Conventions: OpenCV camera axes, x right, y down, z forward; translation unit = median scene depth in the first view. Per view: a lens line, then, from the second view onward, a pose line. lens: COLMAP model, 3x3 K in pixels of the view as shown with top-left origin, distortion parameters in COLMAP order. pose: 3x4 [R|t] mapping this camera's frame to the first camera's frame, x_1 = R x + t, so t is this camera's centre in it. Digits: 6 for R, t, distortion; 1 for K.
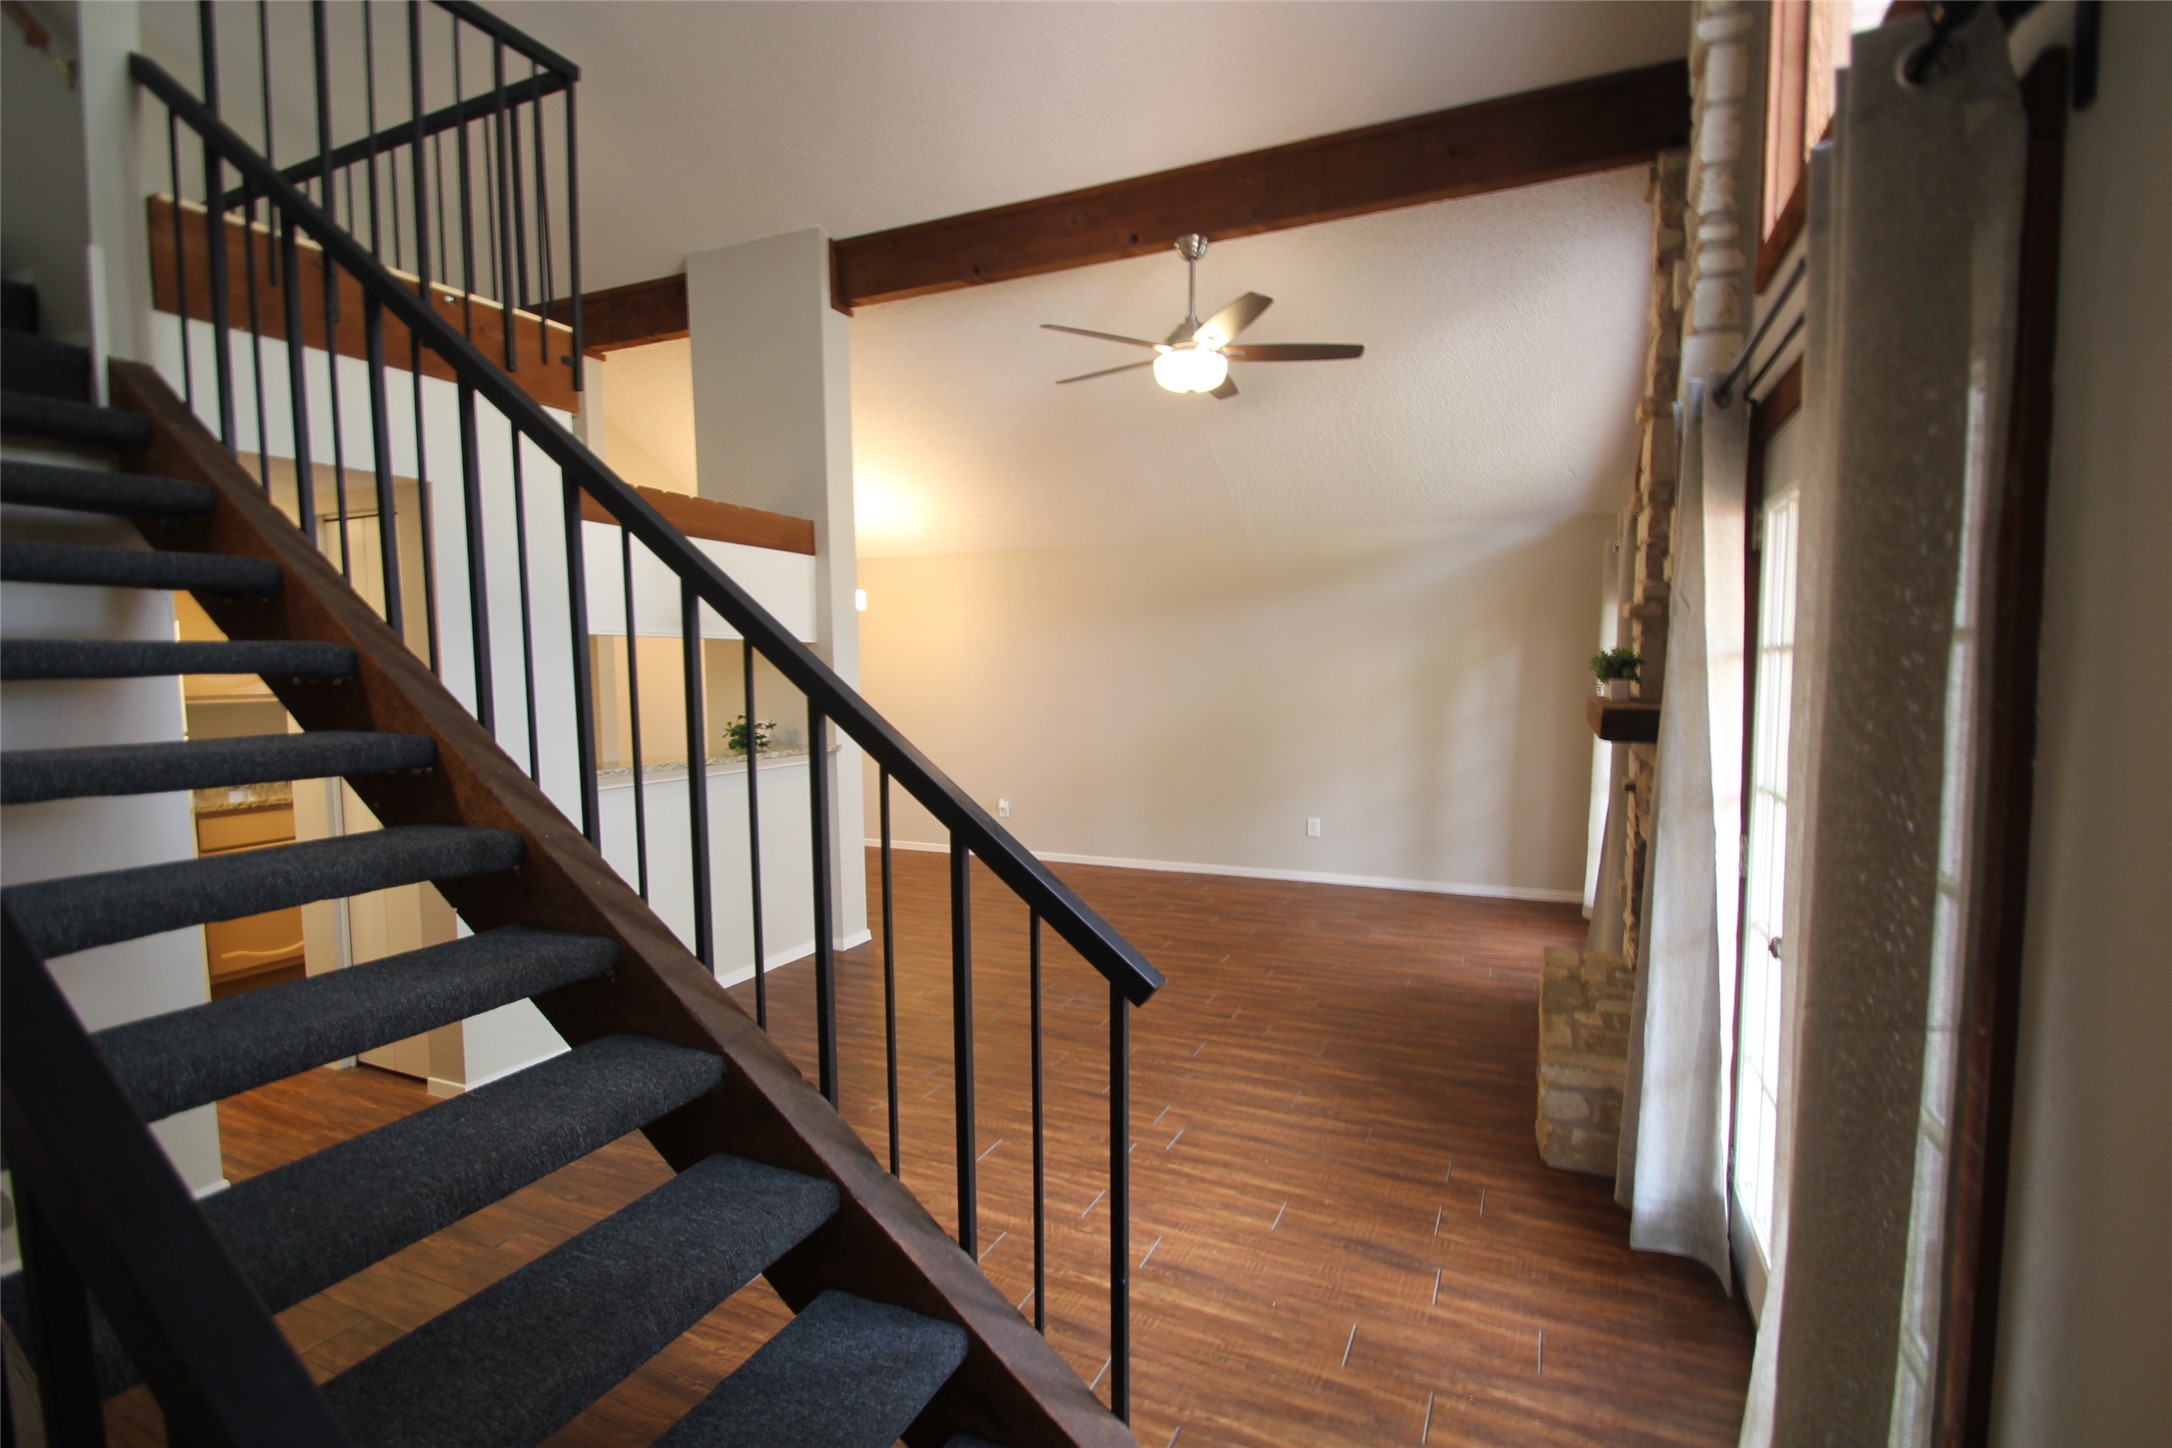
lens RADIAL K [[1023.7, 0, 1092.4], [0, 1023.7, 749.5], [0, 0, 1]] dist [0.016347, -0.018931]
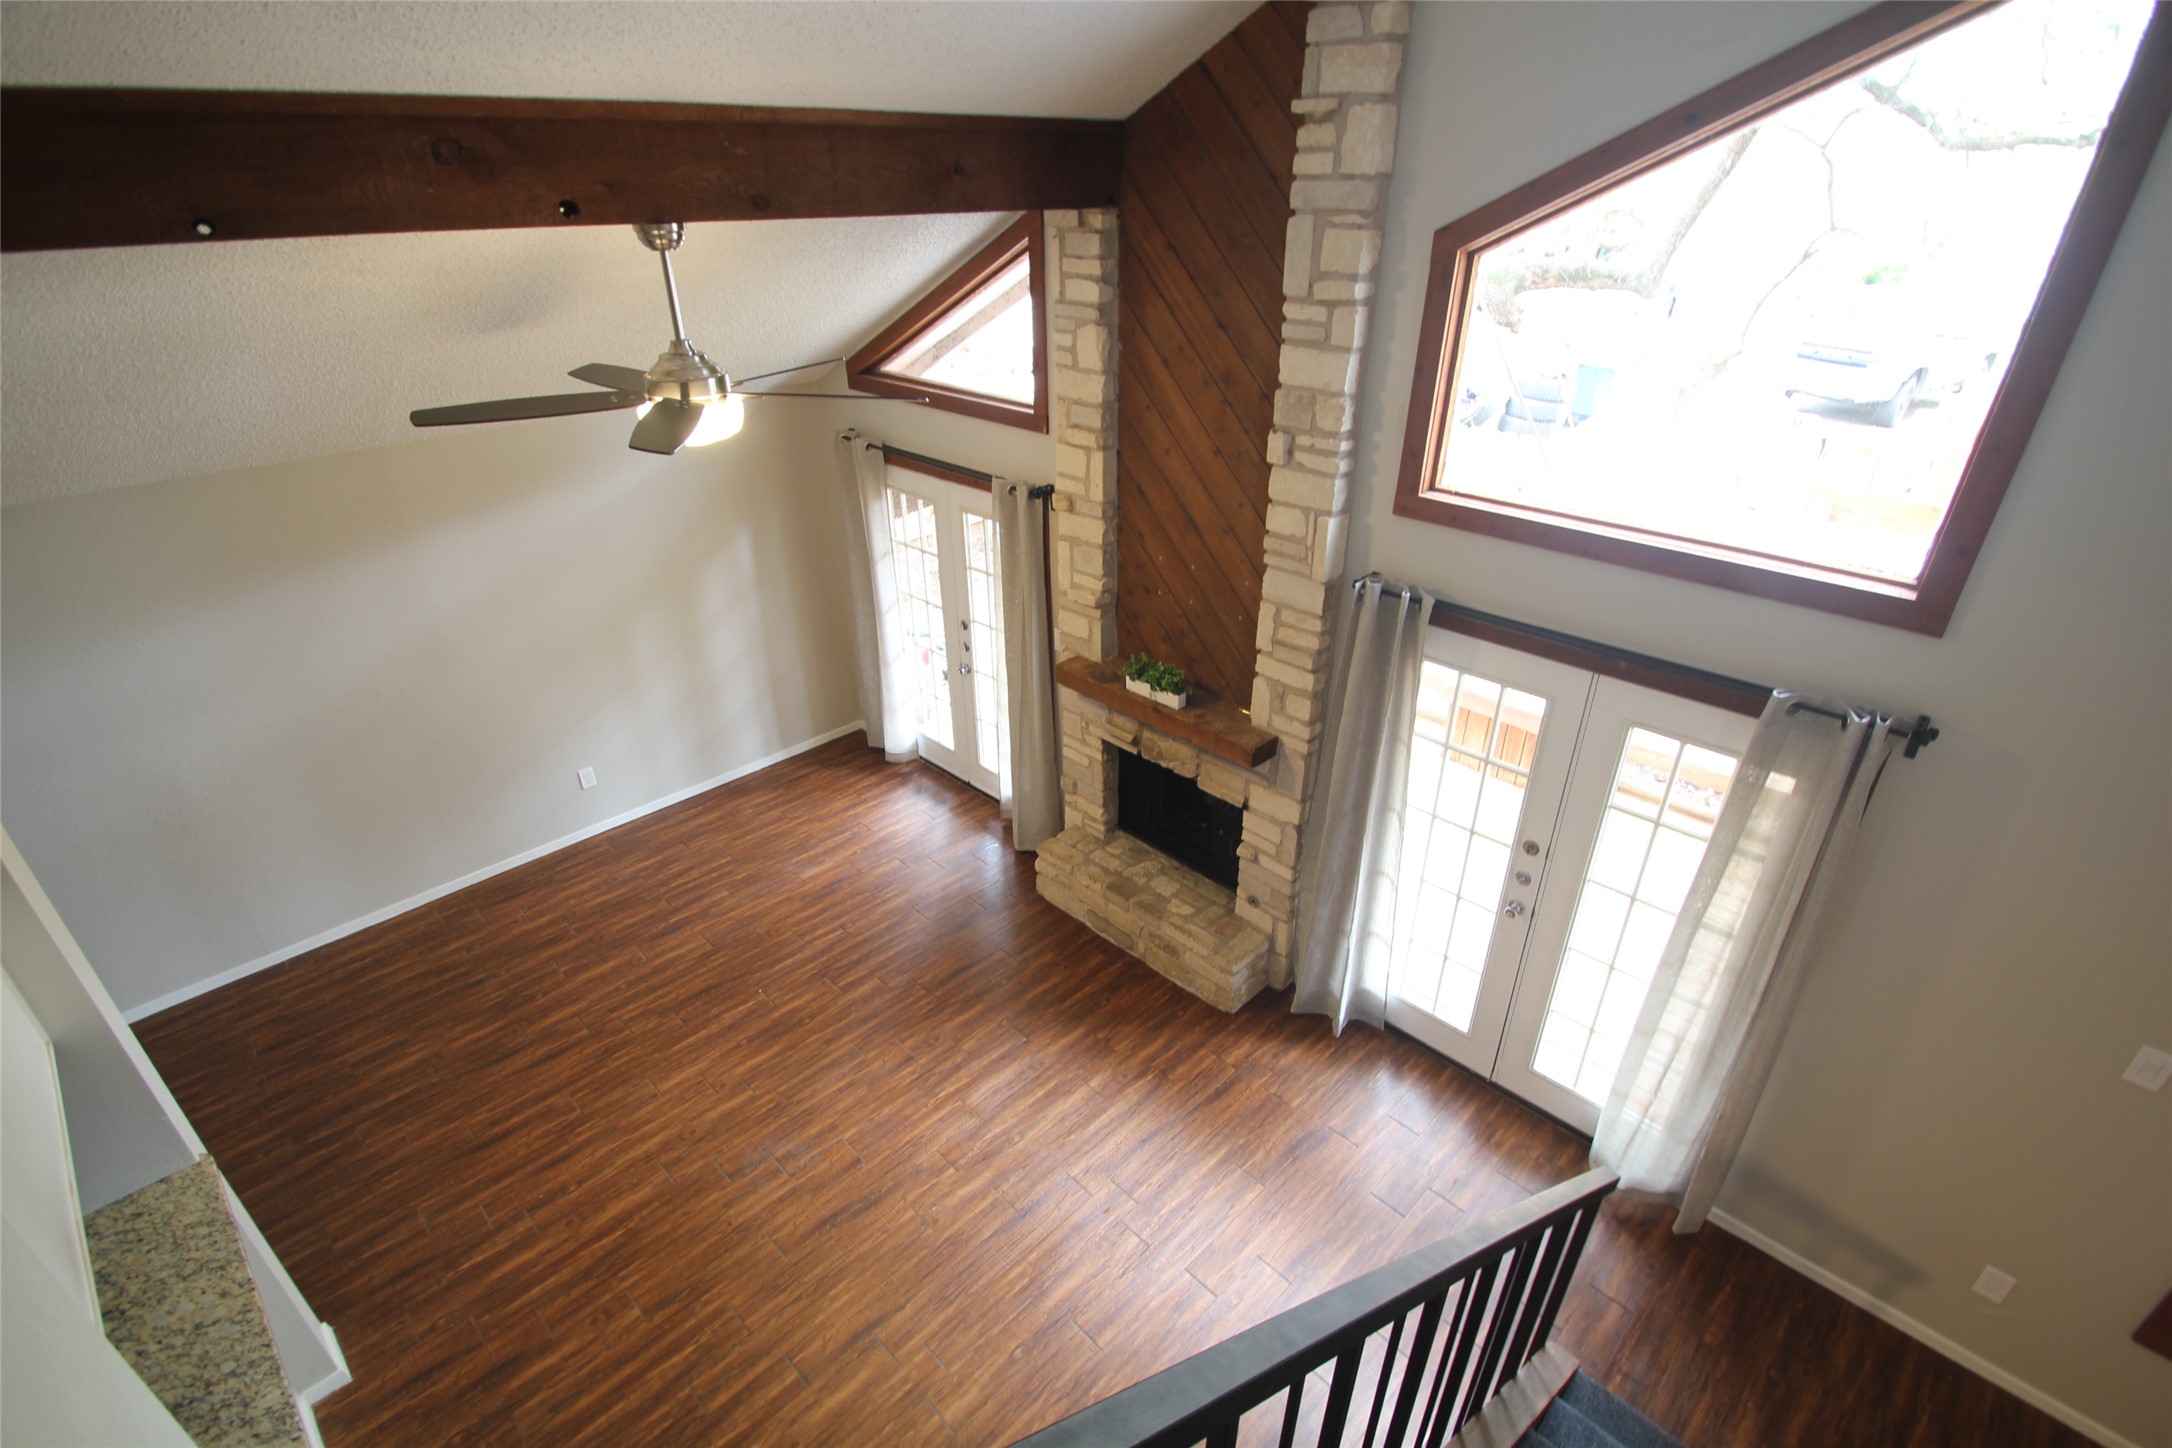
lens RADIAL K [[1012.2, 0, 1096.4], [0, 1012.2, 749.6], [0, 0, 1]] dist [0.014010, -0.017740]
pose [[0.349049, -0.458126, 0.817487, -0.501522], [0.069773, 0.882638, 0.464846, -0.486303], [-0.934503, -0.105216, 0.340049, 0.484946]]
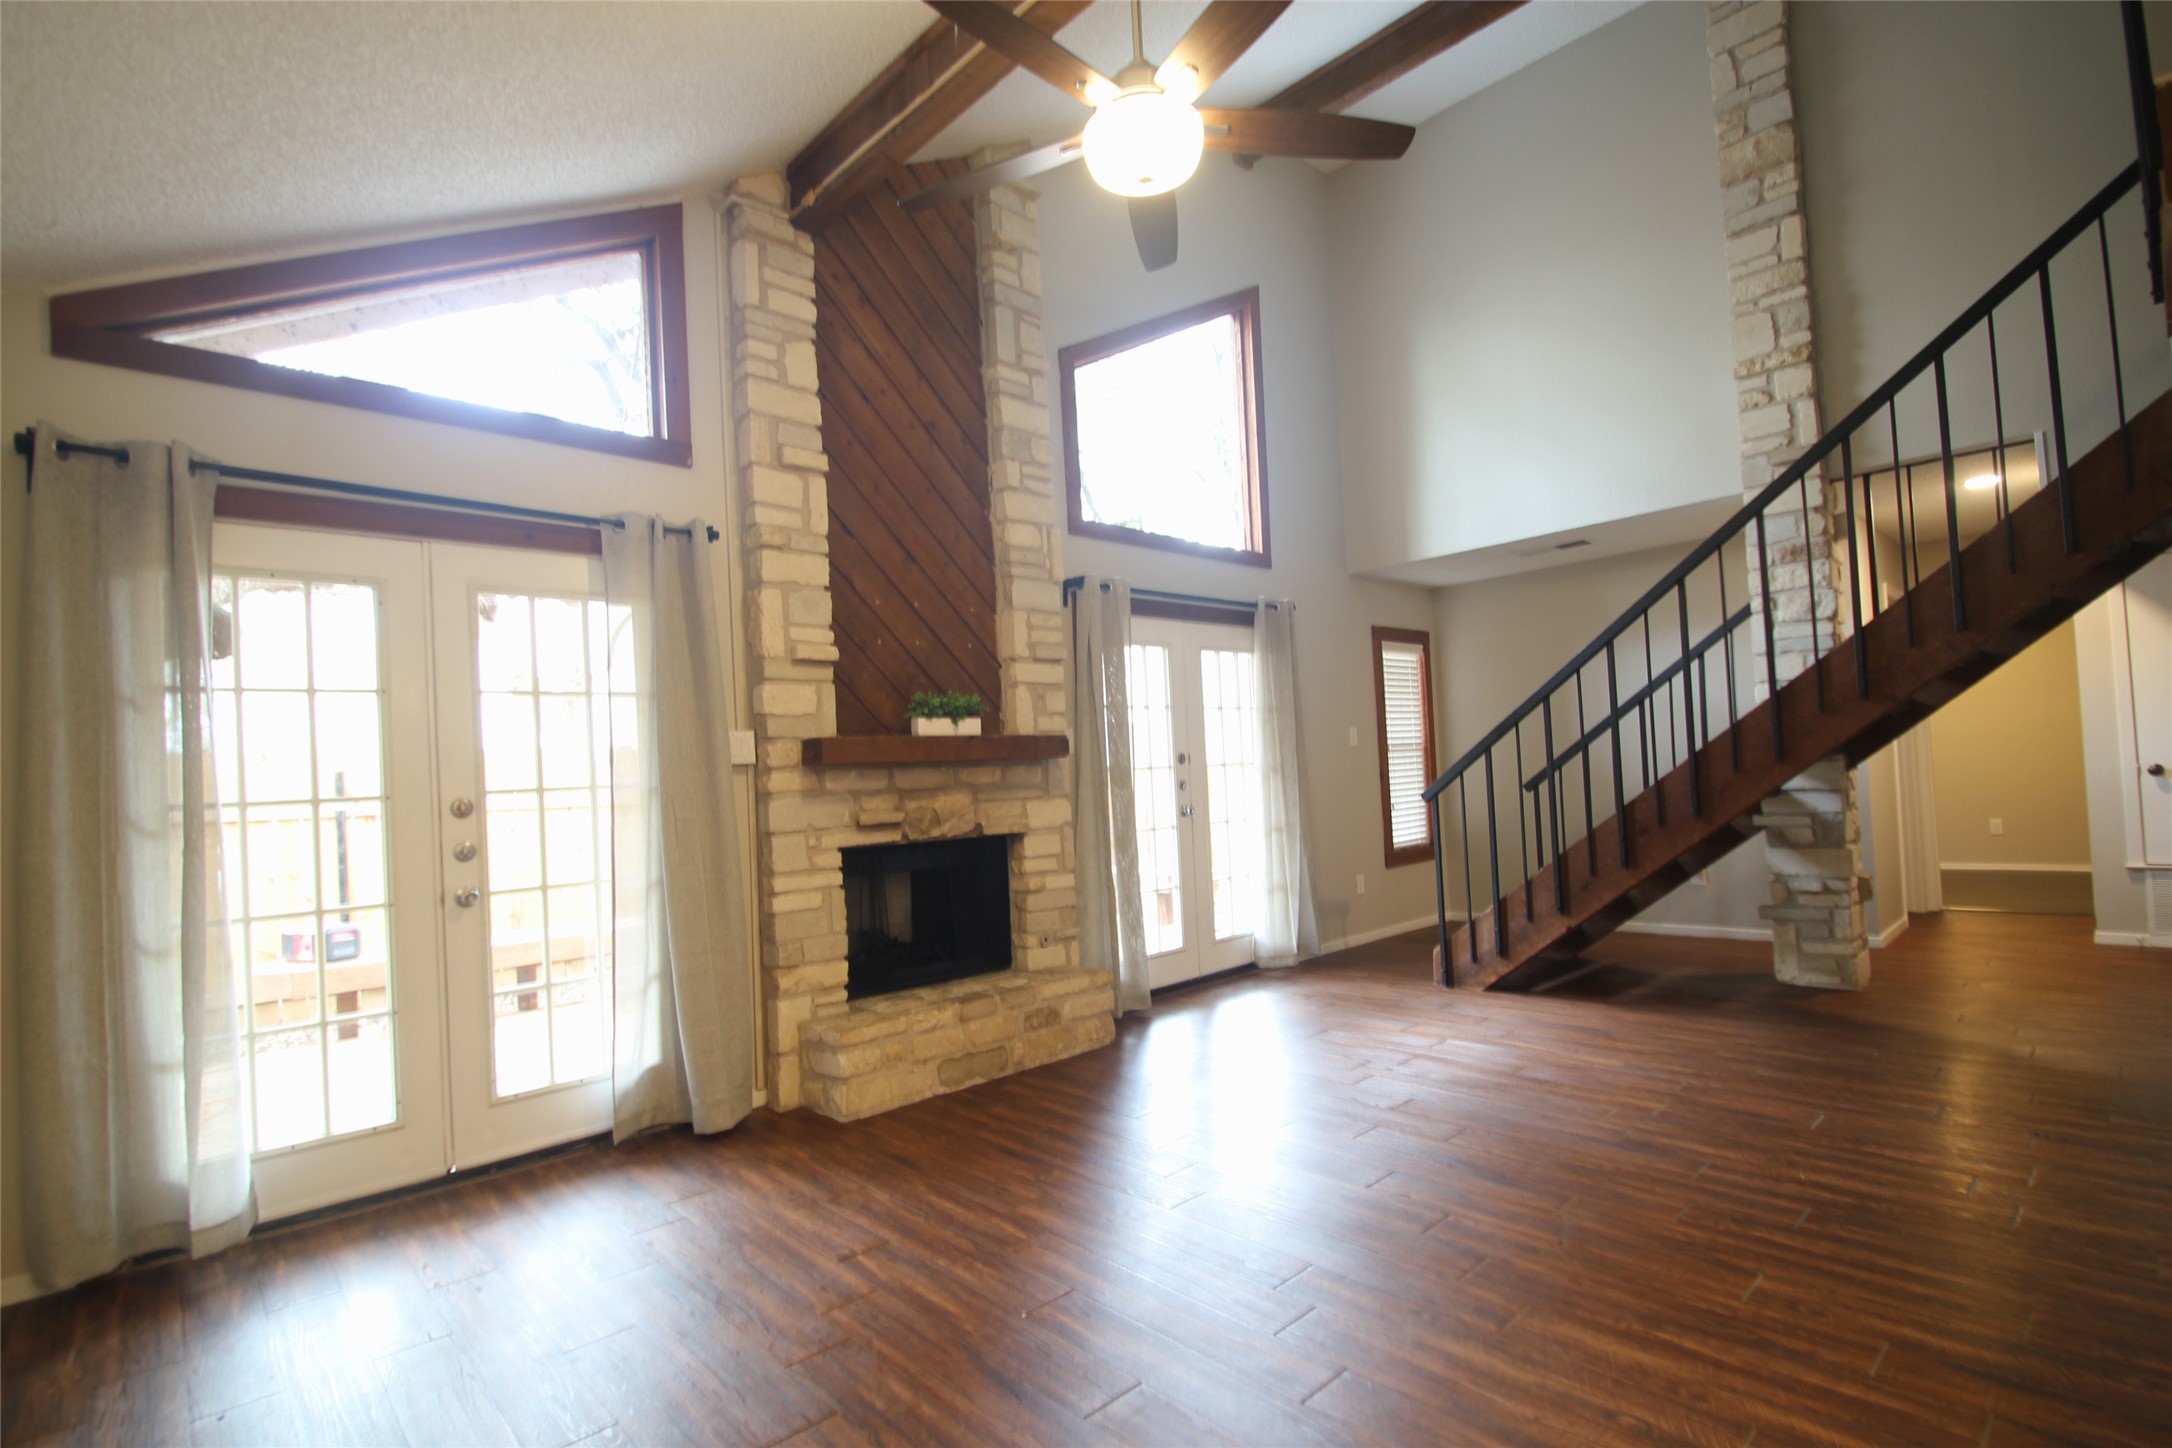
lens RADIAL K [[1023.7, 0, 1092.4], [0, 1023.7, 749.5], [0, 0, 1]] dist [0.016347, -0.018931]
pose [[-0.922600, 0.061466, 0.380829, -0.085810], [0.082566, 0.995810, 0.039300, -0.058110], [-0.376818, 0.067701, -0.923810, 1.609871]]
